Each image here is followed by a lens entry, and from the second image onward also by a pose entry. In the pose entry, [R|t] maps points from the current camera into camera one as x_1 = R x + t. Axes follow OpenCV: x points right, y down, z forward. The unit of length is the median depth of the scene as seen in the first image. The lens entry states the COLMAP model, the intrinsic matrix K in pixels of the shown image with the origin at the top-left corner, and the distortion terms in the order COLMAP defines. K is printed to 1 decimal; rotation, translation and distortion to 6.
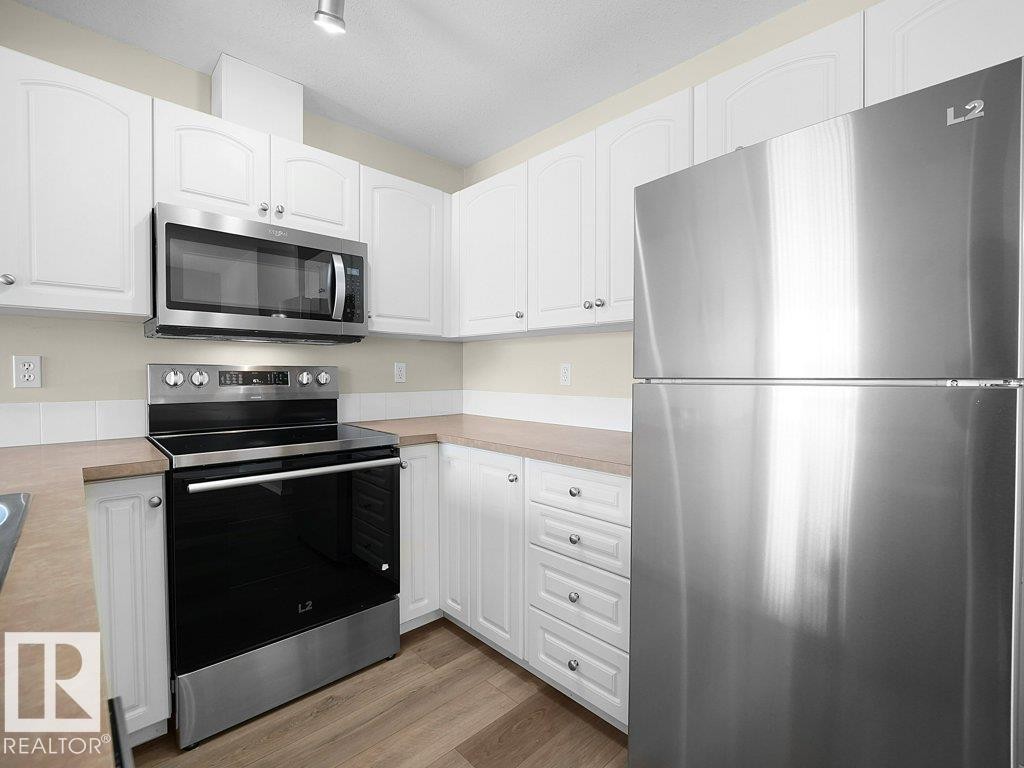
lens RADIAL K [[474.6, 0, 512.6], [0, 474.6, 386.8], [0, 0, 1]] dist [-0.012138, 0.000359]
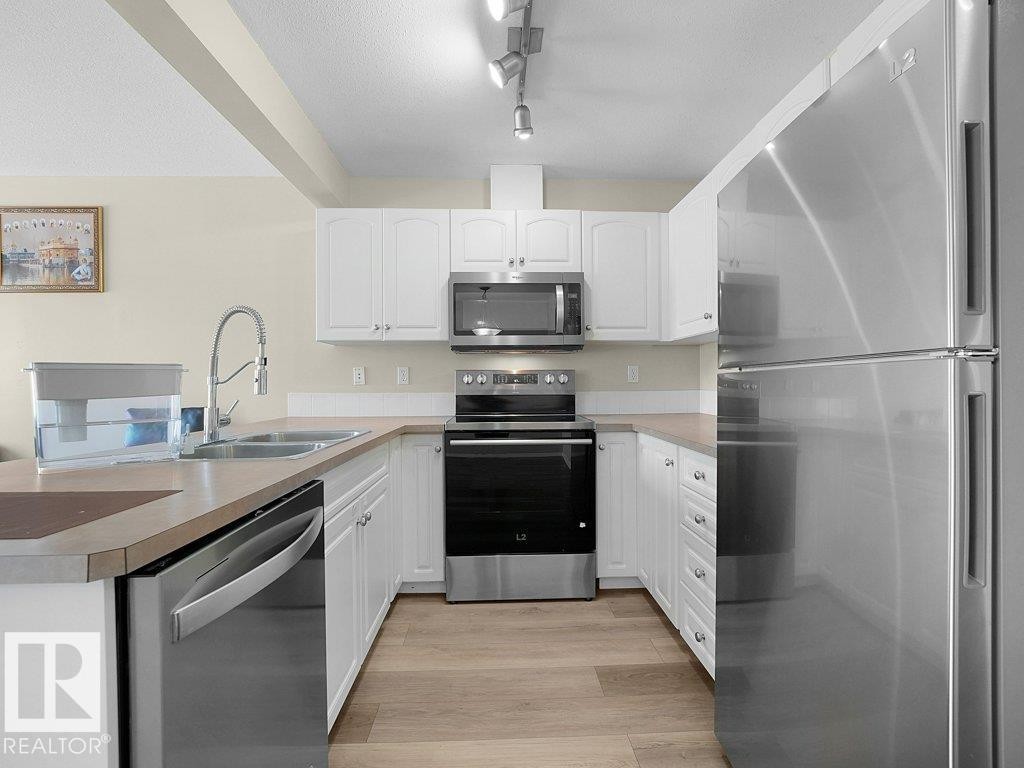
lens RADIAL K [[474.6, 0, 512.6], [0, 474.6, 386.8], [0, 0, 1]] dist [-0.012138, 0.000359]
pose [[0.748311, -0.003394, -0.663340, 0.421595], [-0.010480, 0.999802, -0.016938, 0.031540], [0.663265, 0.019627, 0.748127, -0.081933]]
